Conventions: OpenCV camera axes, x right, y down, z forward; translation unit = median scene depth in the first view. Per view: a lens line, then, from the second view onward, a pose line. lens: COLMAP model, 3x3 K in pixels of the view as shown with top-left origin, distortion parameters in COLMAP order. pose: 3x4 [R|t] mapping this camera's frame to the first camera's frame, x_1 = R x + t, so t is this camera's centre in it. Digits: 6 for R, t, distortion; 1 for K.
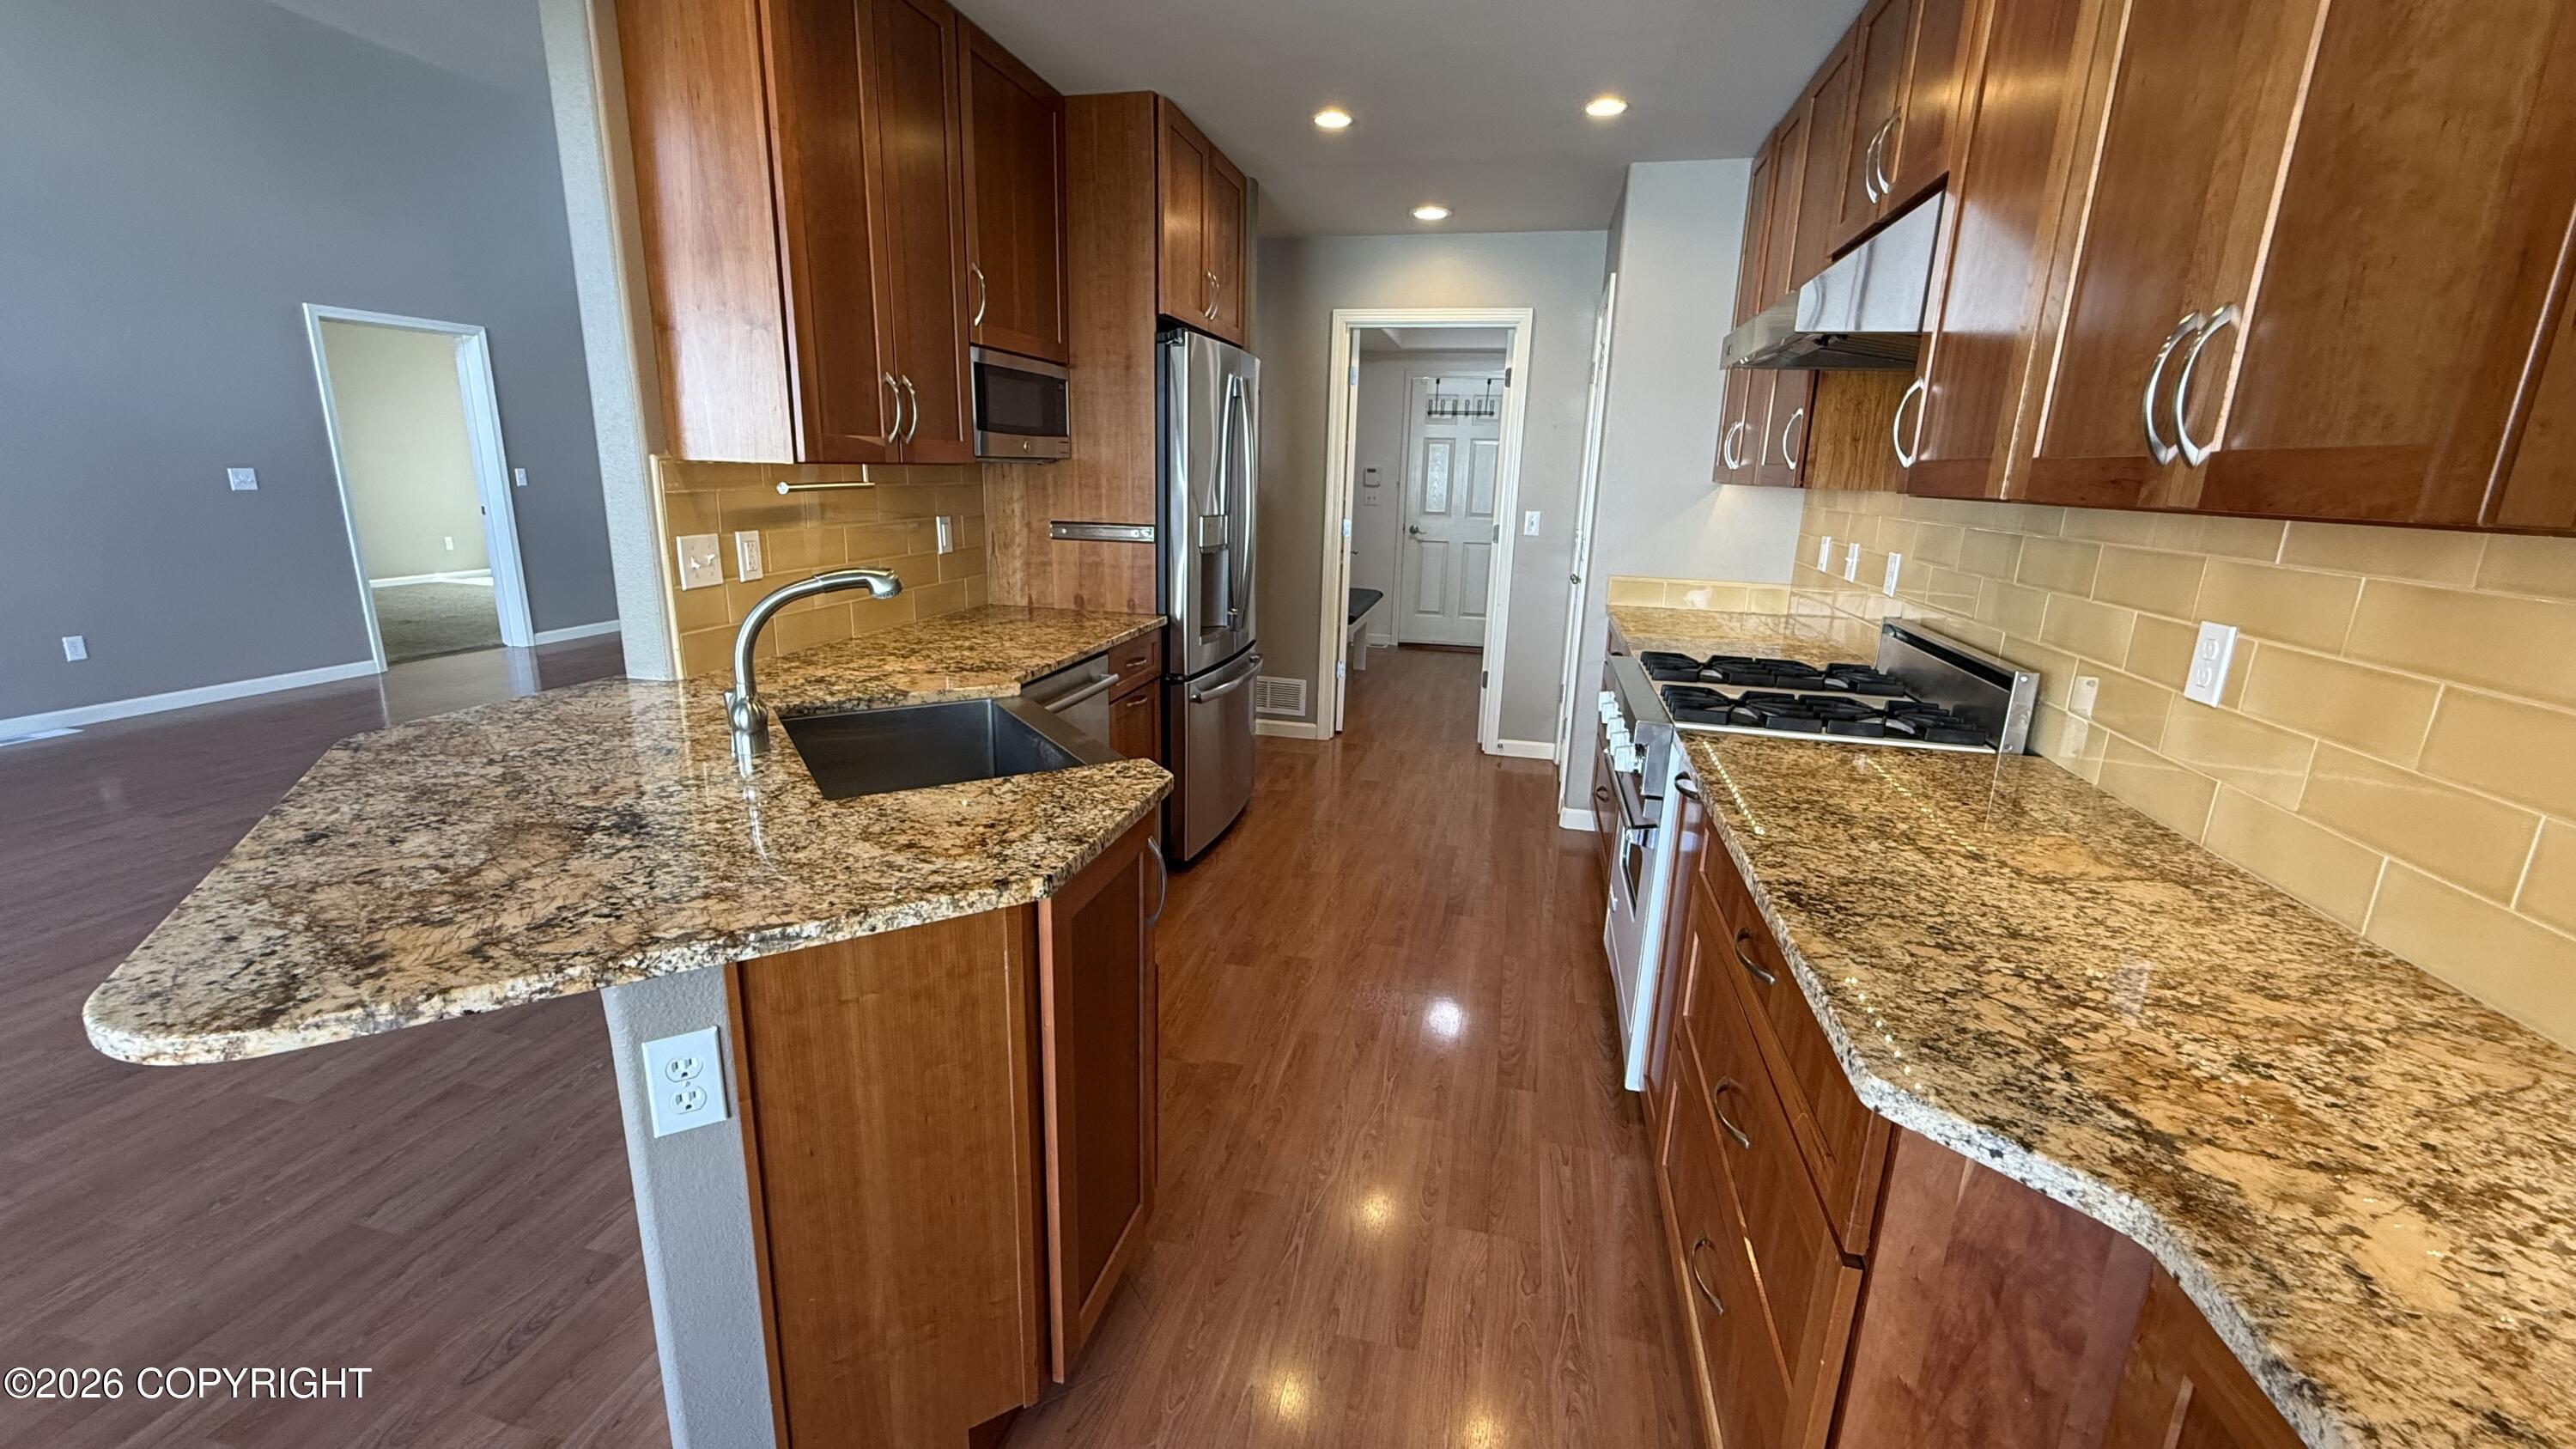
lens RADIAL K [[1025.2, 0, 1282.1], [0, 1025.2, 726.7], [0, 0, 1]] dist [0.001967, -0.000554]
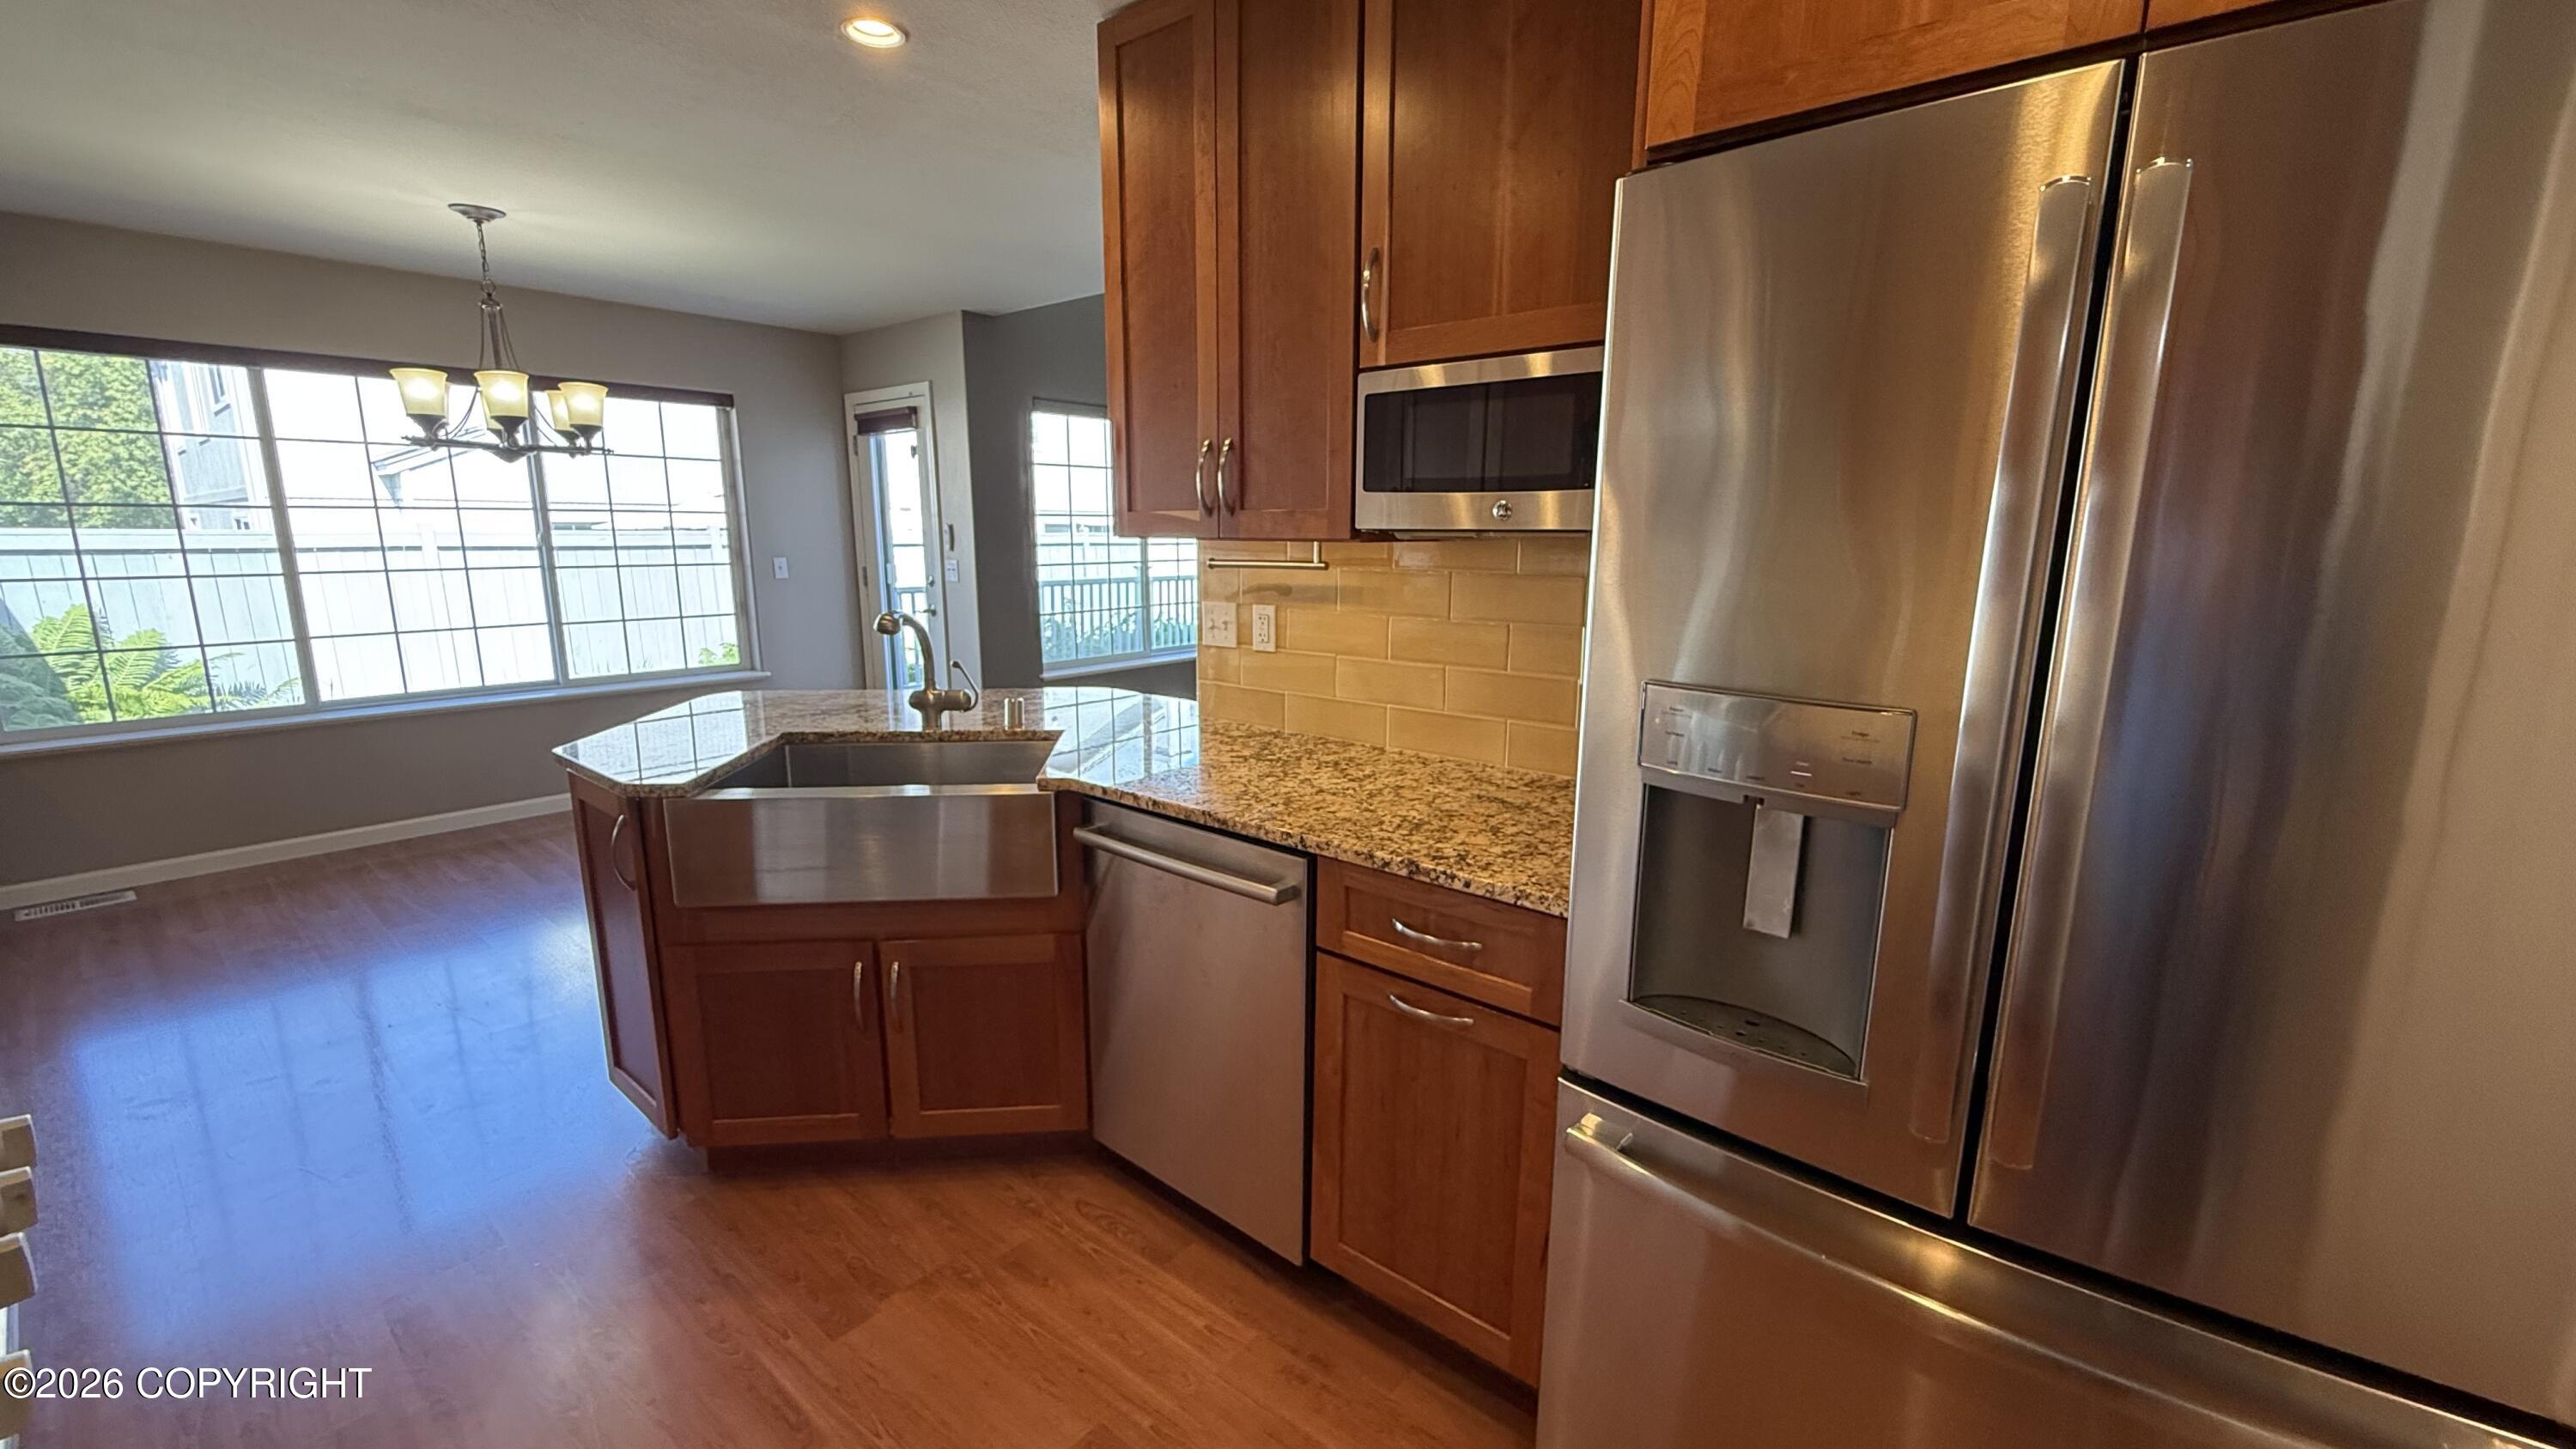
lens RADIAL K [[1029.4, 0, 1283.3], [0, 1029.4, 724.6], [0, 0, 1]] dist [0.000403, 0.000007]
pose [[-0.448714, 0.141285, -0.882436, 0.653358], [-0.237637, 0.933011, 0.270220, -0.573421], [0.861501, 0.330951, -0.385081, 2.302335]]
